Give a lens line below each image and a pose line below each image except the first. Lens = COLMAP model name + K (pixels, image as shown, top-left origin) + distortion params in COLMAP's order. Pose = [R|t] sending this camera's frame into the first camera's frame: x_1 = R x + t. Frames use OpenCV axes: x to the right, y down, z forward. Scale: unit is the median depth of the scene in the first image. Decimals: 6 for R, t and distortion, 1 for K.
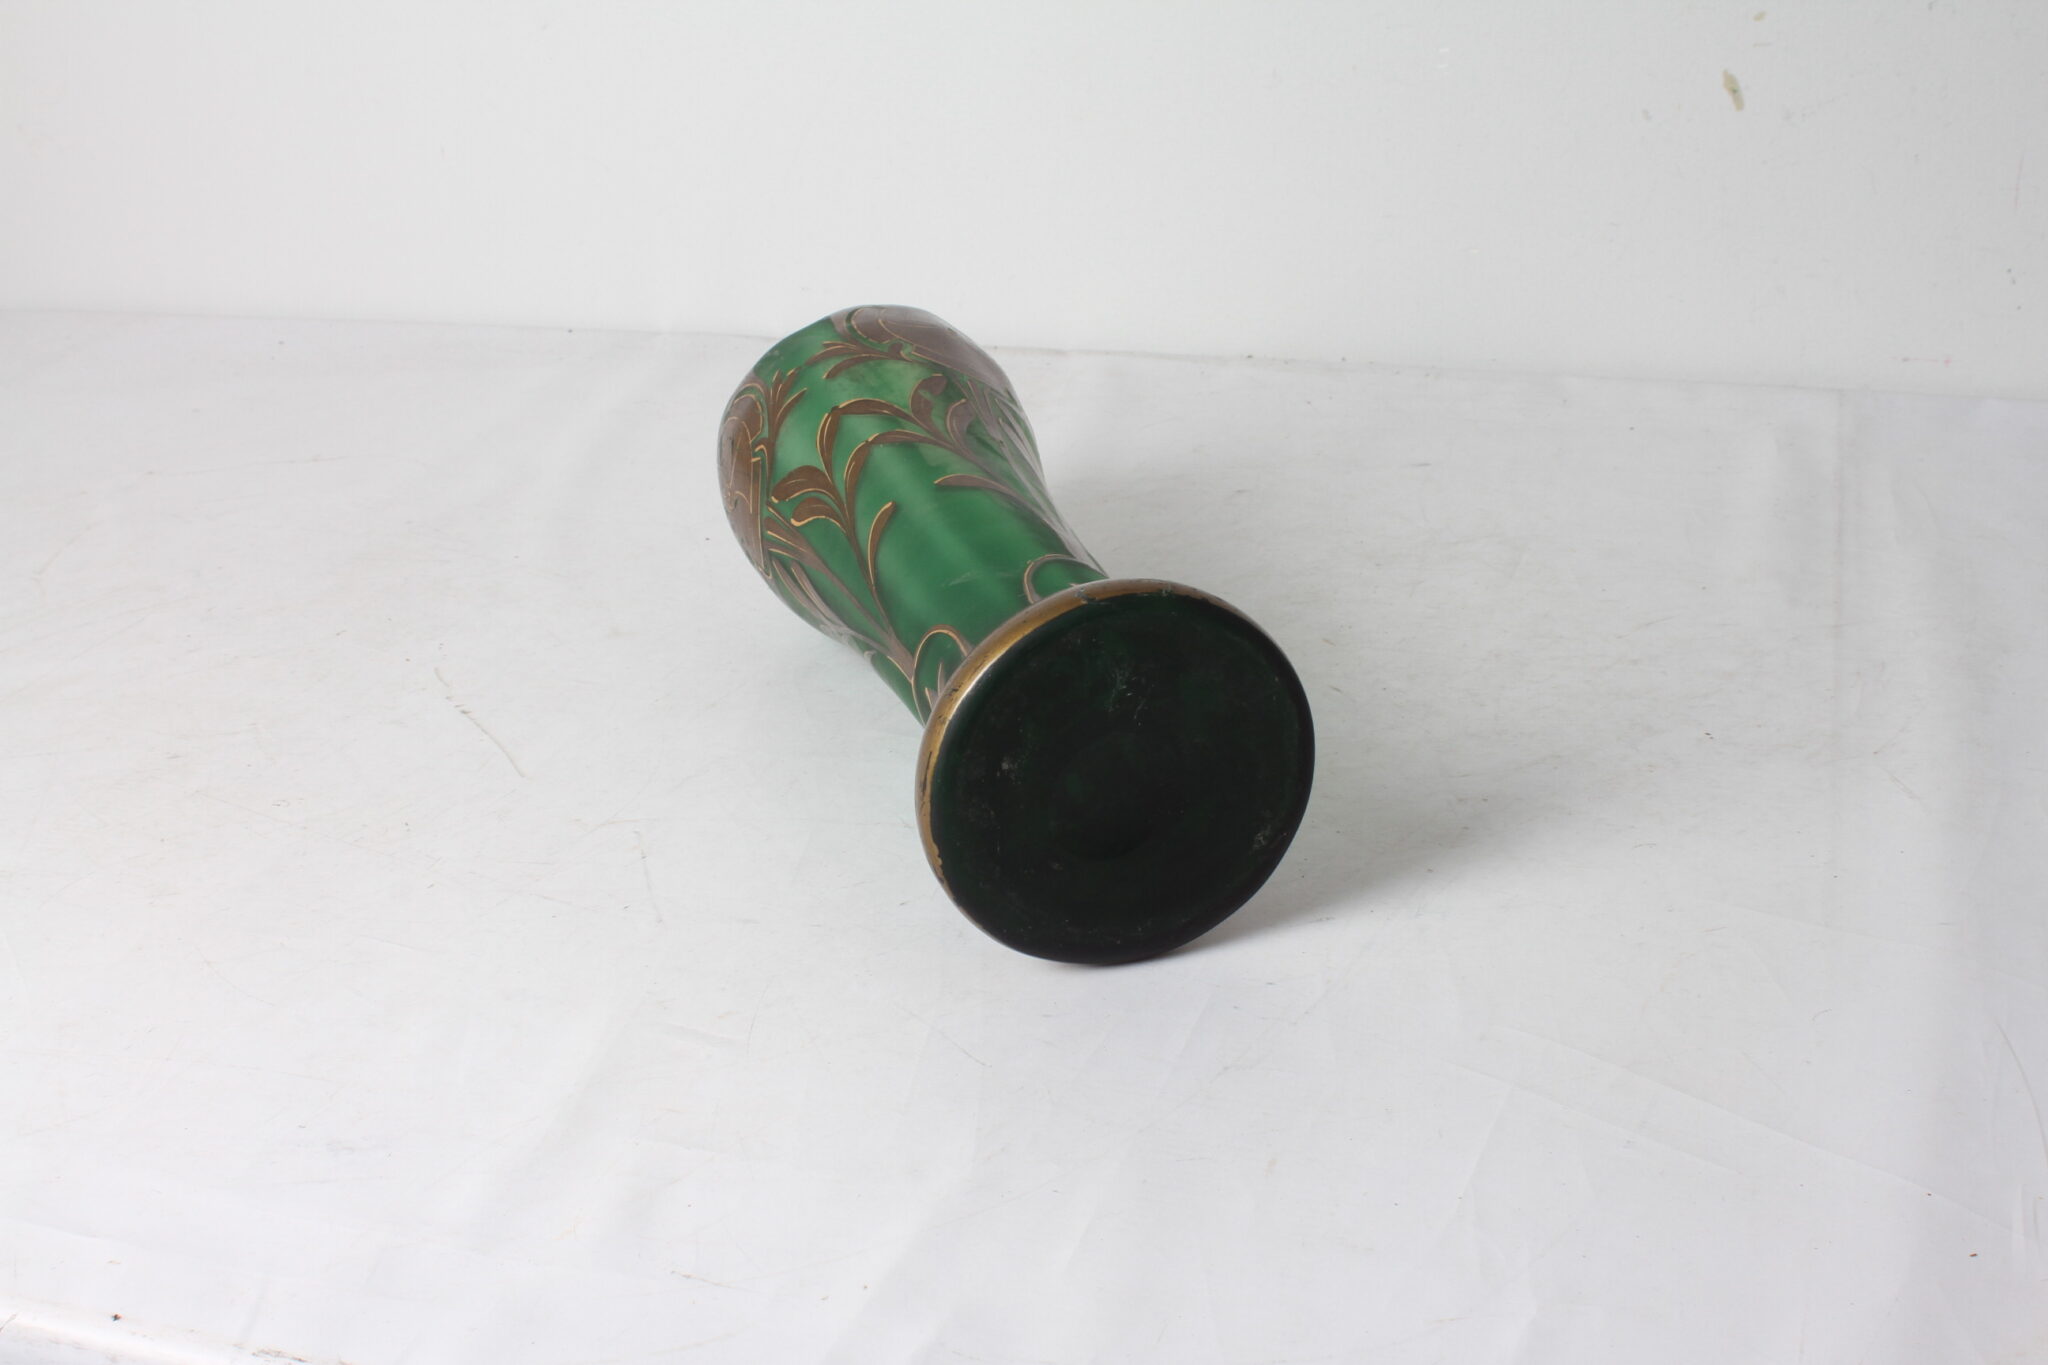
lens RADIAL K [[2629.7, 0, 1031.0], [0, 2629.7, 677.5], [0, 0, 1]] dist [-0.145233, 0.000000]
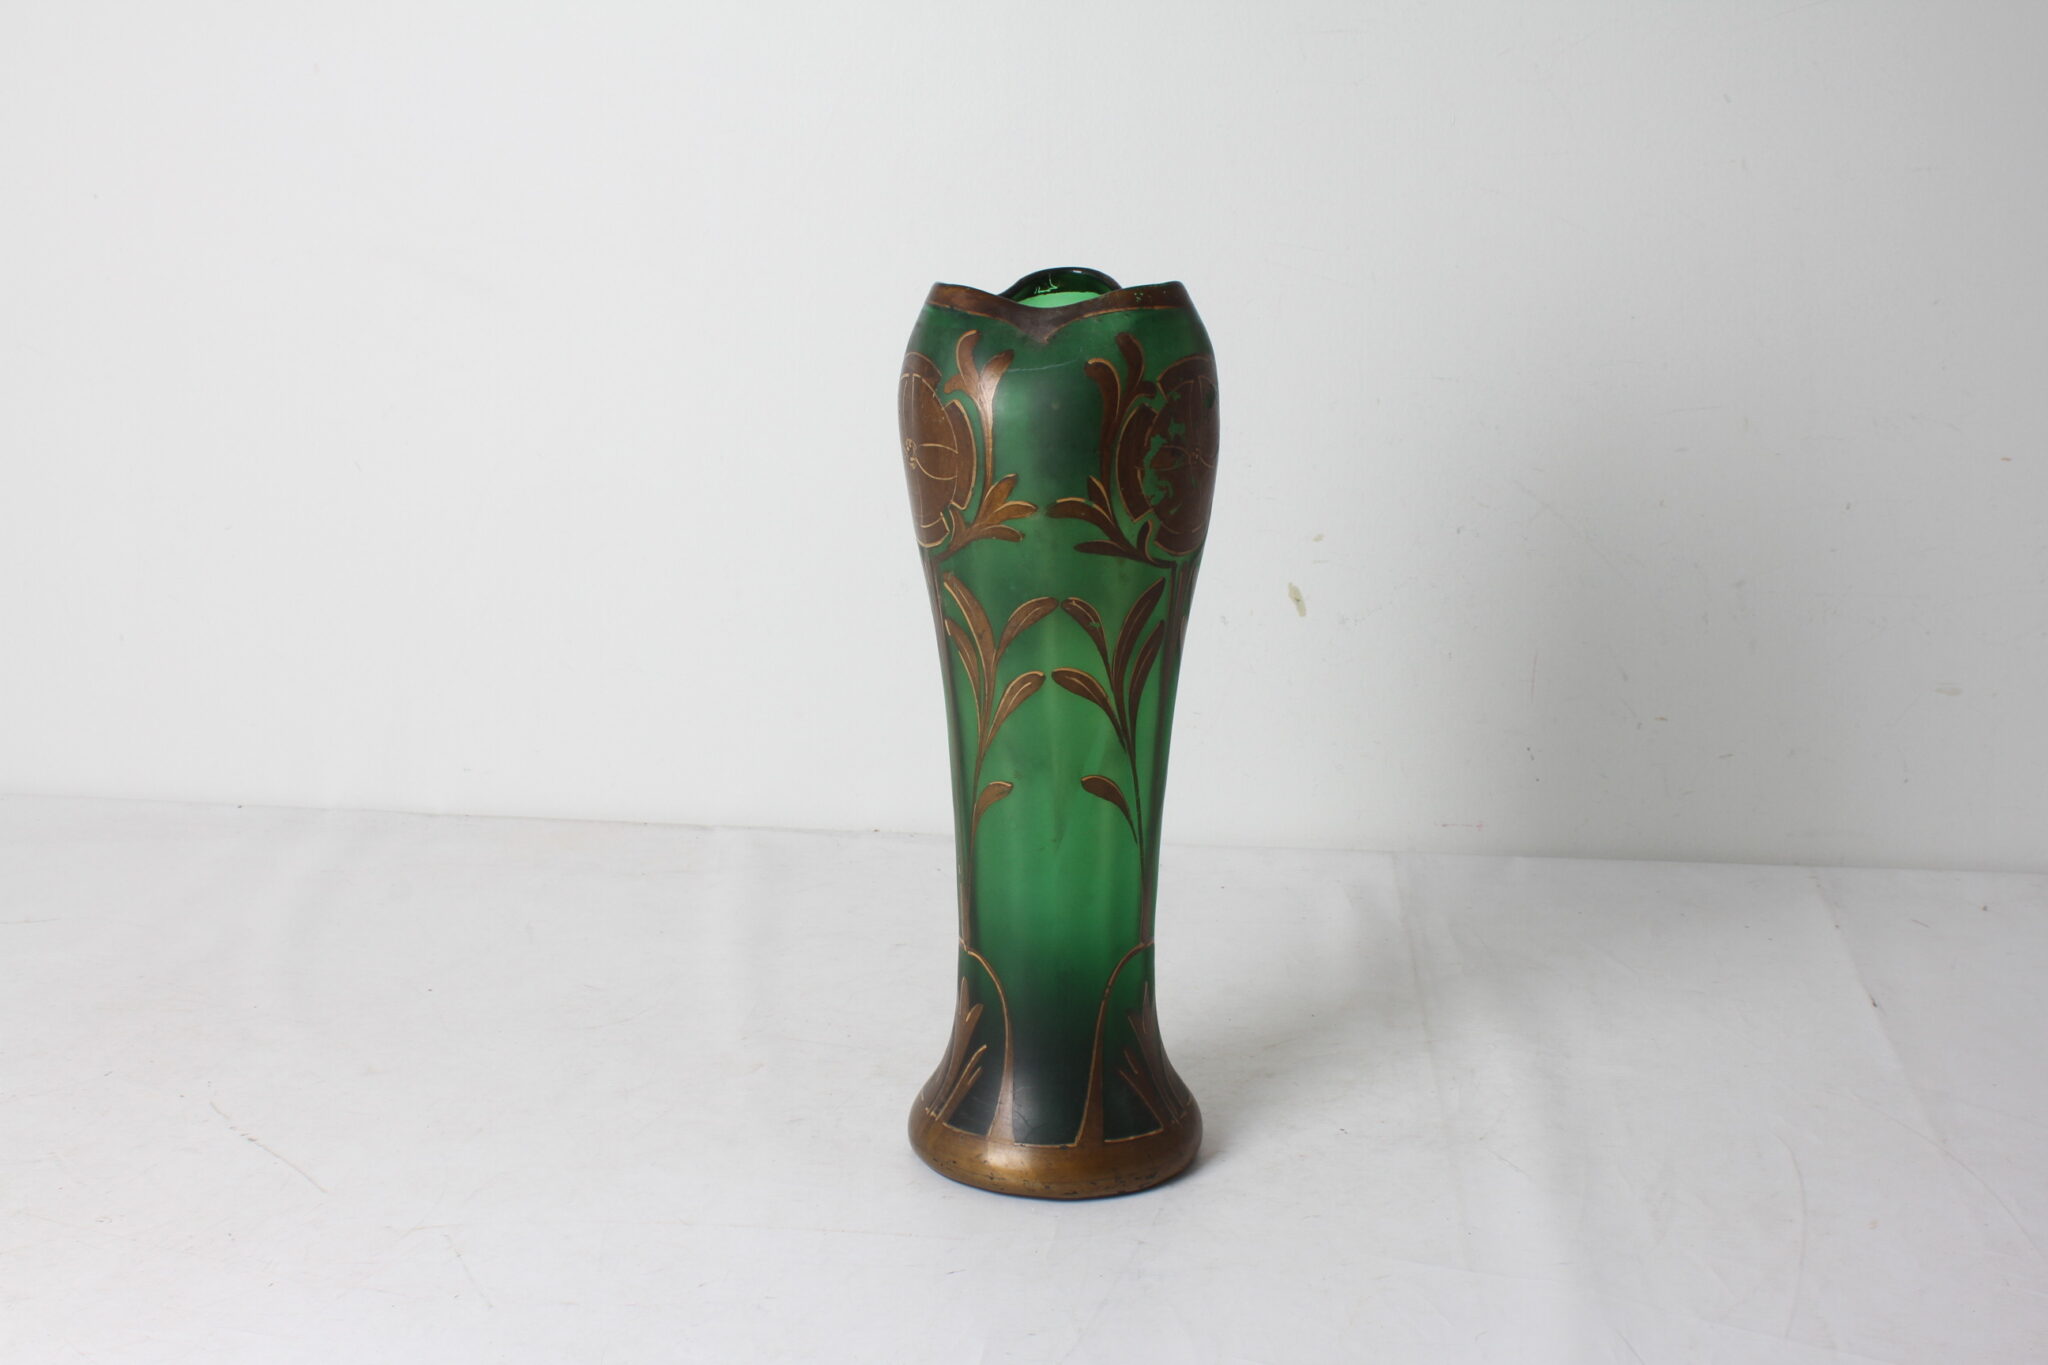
lens RADIAL K [[2629.7, 0, 1010.4], [0, 2629.7, 677.8], [0, 0, 1]] dist [-0.145233, 0.000000]
pose [[0.978700, 0.009748, 0.205064, -0.127457], [0.028823, 0.982454, -0.184262, 0.031652], [-0.203262, 0.186248, 0.961247, -0.152624]]
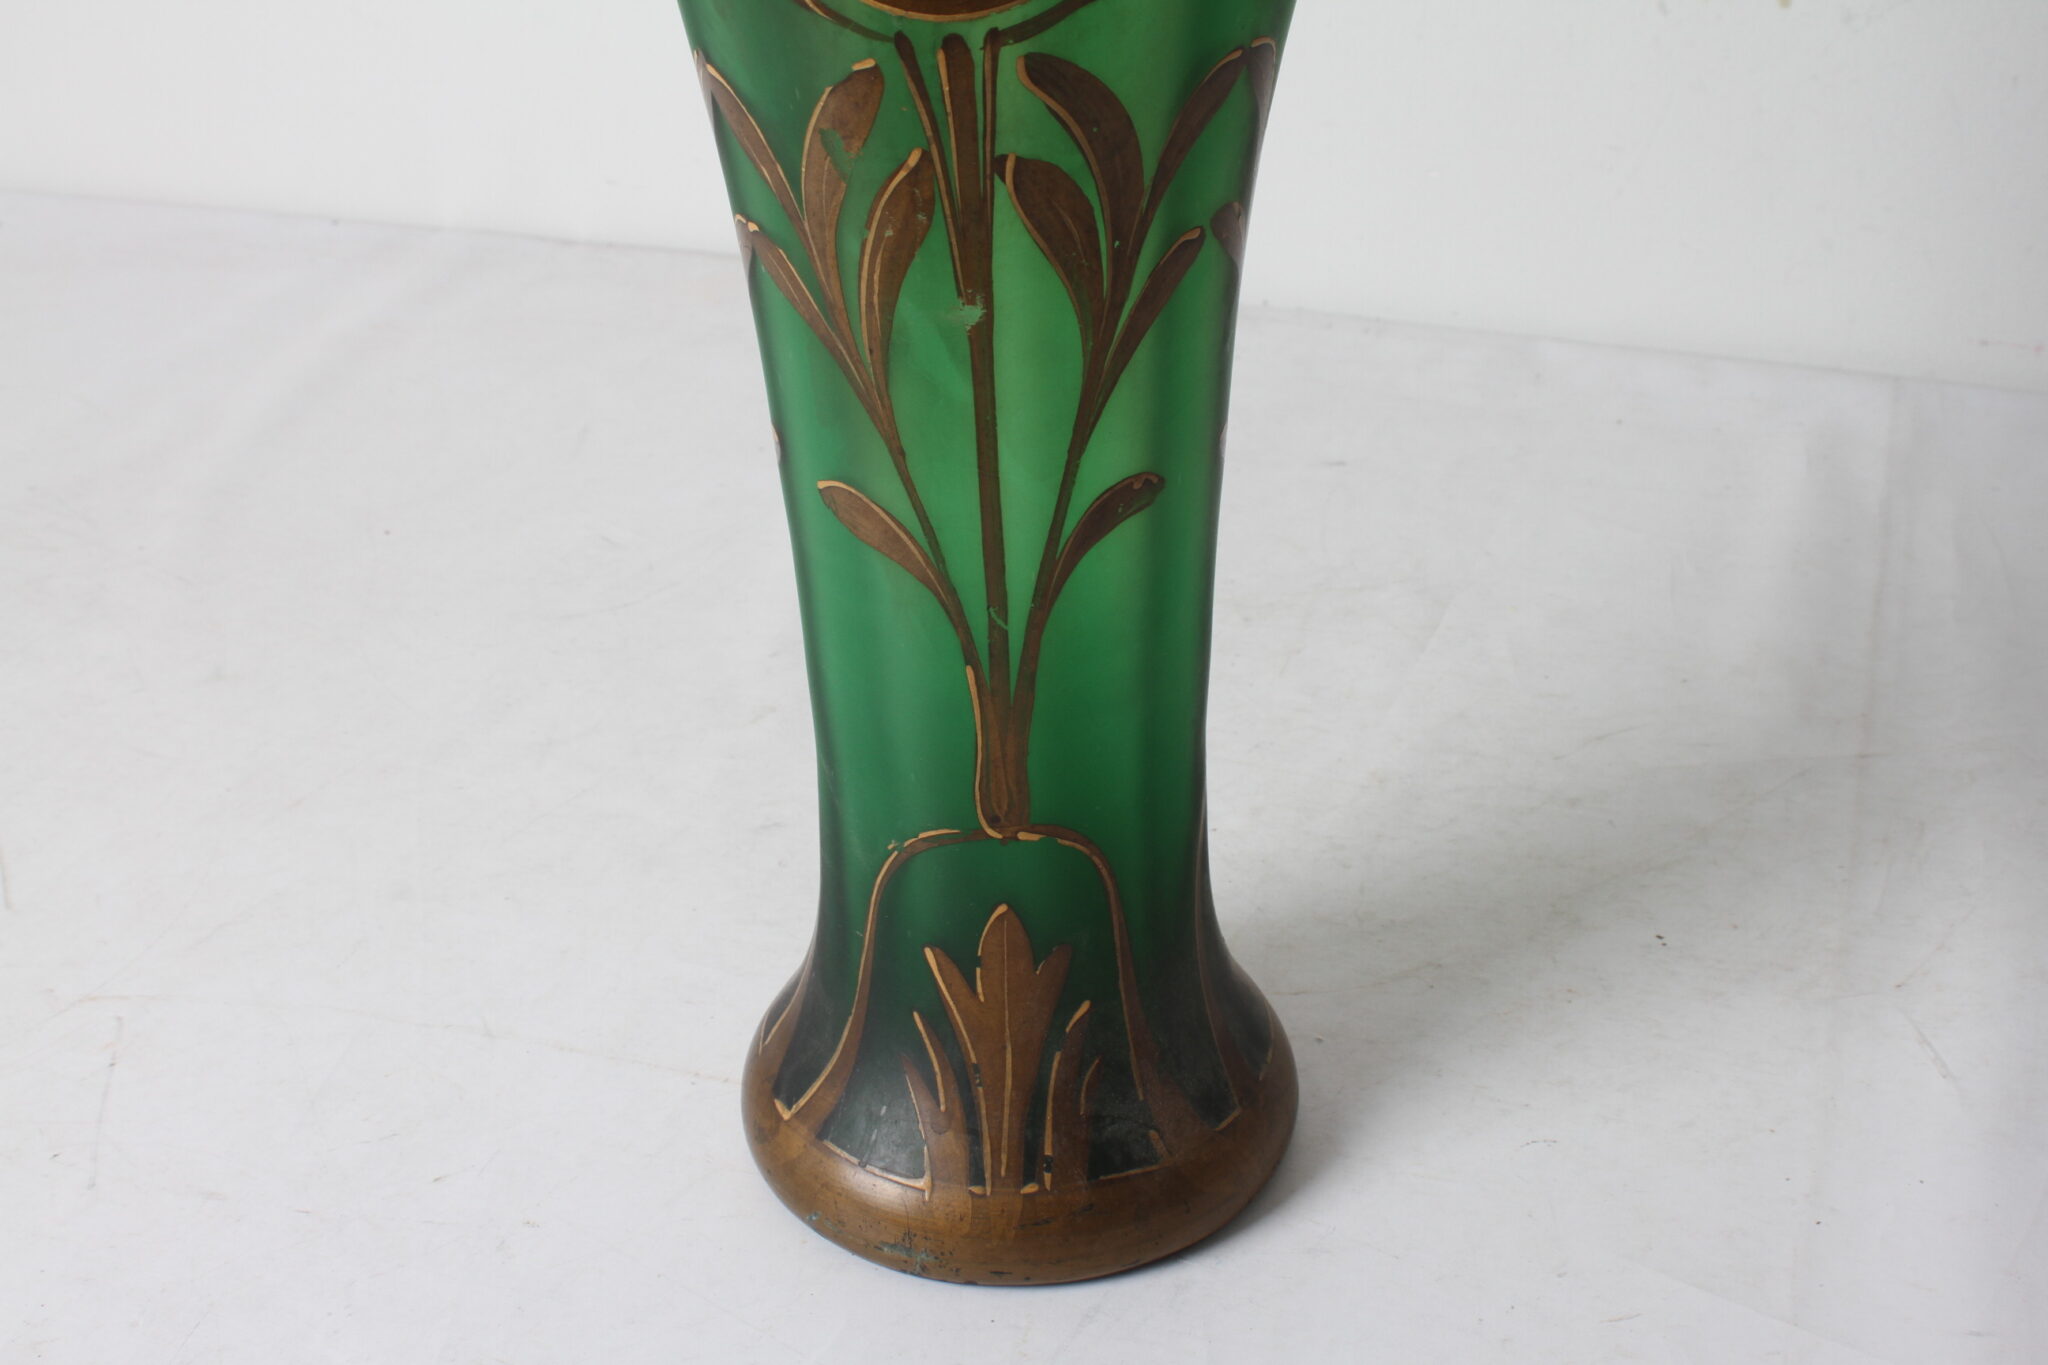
lens RADIAL K [[2629.7, 0, 1020.6], [0, 2629.7, 670.0], [0, 0, 1]] dist [-0.145233, 0.000000]
pose [[0.998791, 0.042533, -0.024662, 0.094865], [-0.040894, 0.997142, 0.063520, -0.079440], [0.027293, -0.062435, 0.997676, 0.280274]]
